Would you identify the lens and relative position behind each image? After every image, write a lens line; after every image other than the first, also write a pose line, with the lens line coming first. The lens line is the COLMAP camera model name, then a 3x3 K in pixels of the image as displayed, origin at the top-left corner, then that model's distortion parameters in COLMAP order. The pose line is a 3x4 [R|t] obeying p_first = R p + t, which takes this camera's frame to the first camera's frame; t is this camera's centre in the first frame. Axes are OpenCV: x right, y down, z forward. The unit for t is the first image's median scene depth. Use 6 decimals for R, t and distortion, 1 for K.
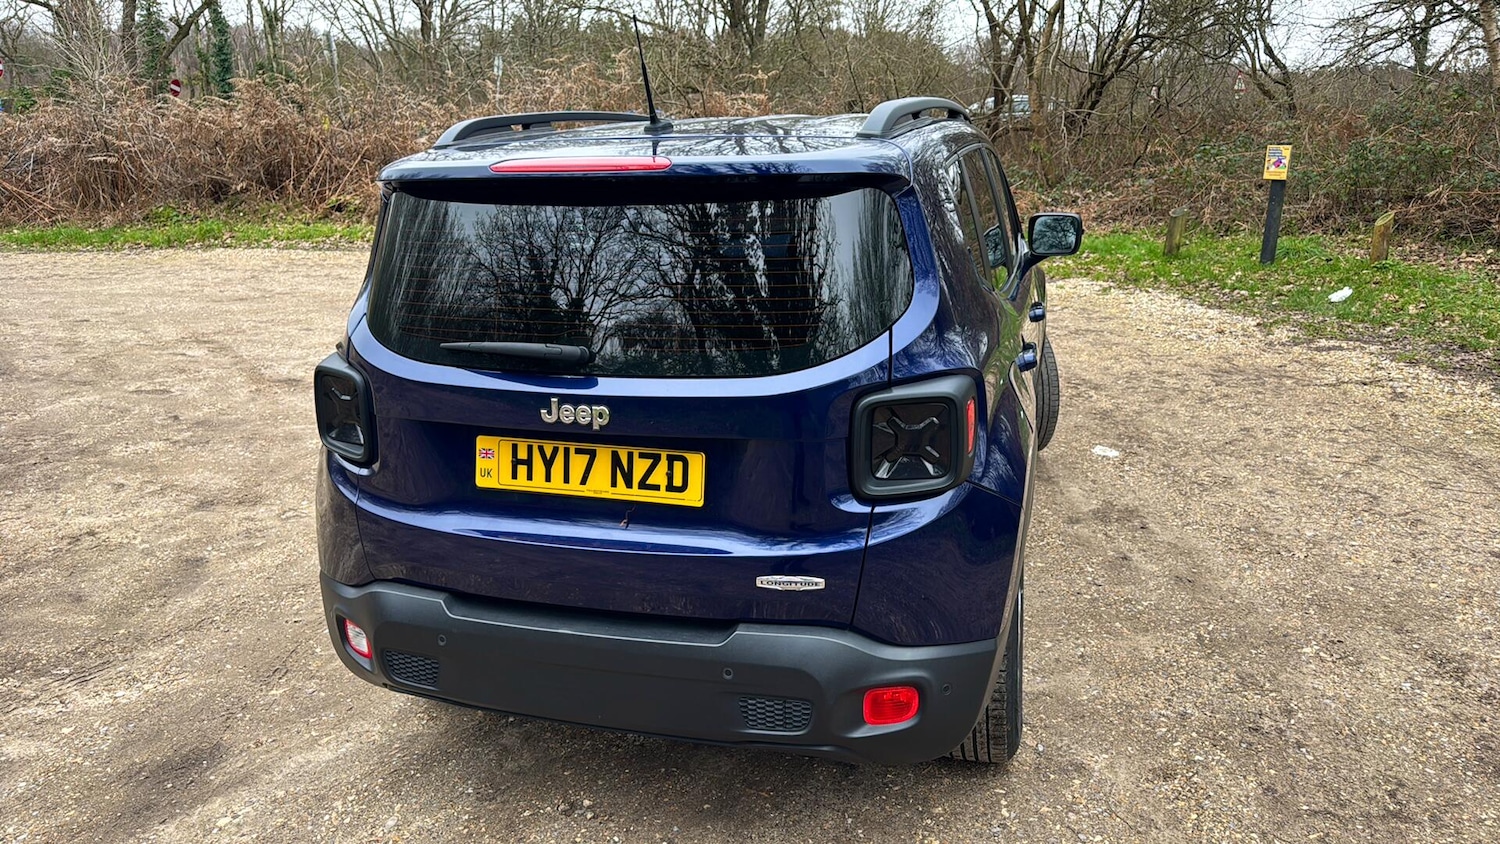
lens RADIAL K [[1009.2, 0, 750.0], [0, 1009.2, 422.0], [0, 0, 1]] dist [0.101870, -0.130529]
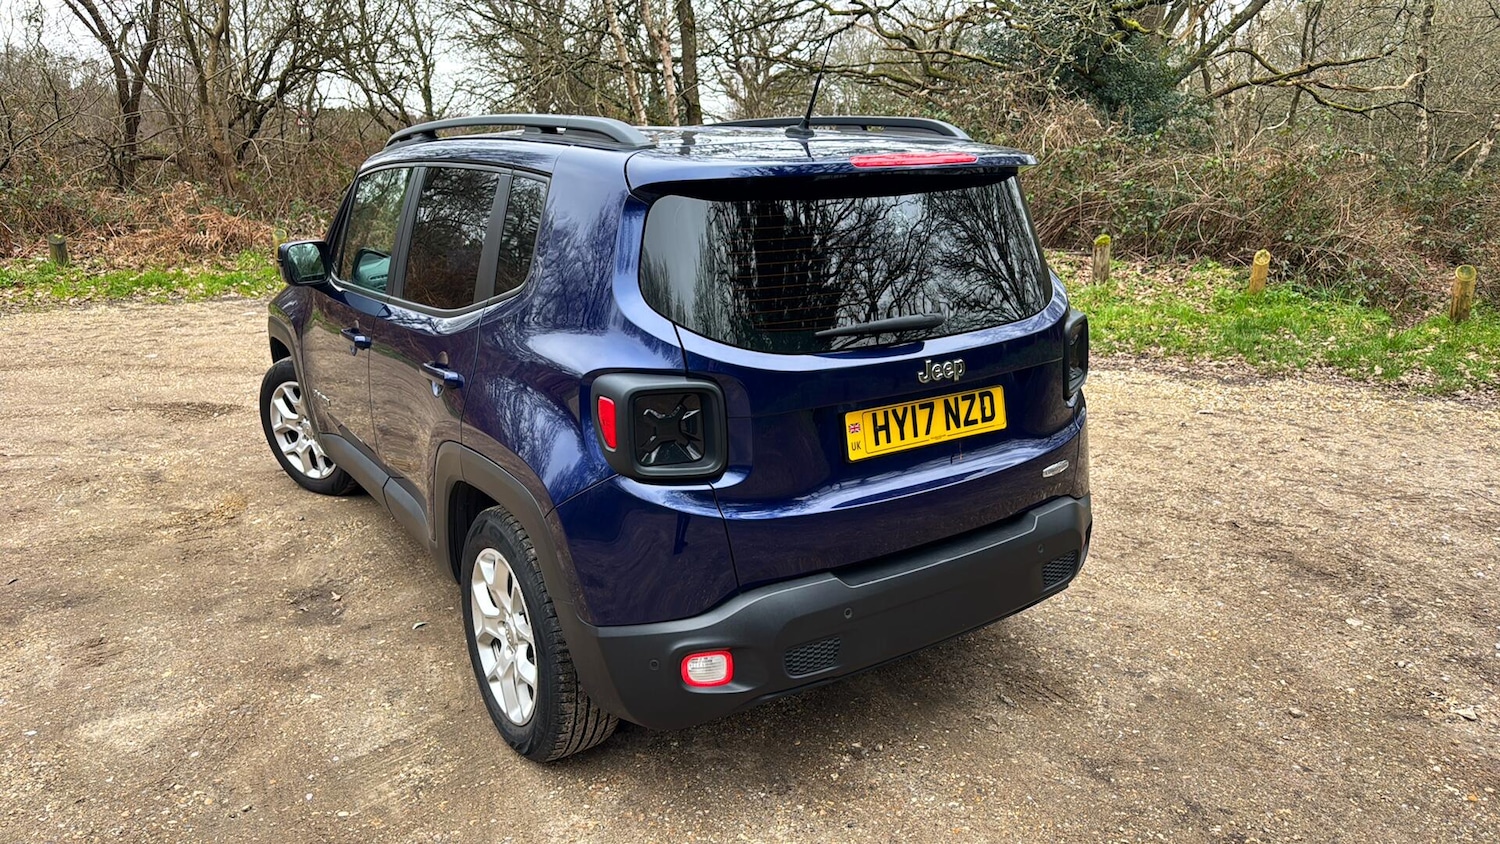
lens RADIAL K [[1065.8, 0, 750.0], [0, 1065.8, 422.0], [0, 0, 1]] dist [0.006103, 0.002627]
pose [[0.614466, -0.178354, 0.768519, -1.232044], [0.206435, 0.976521, 0.061571, -0.069692], [-0.761456, 0.120816, 0.636858, 0.377599]]
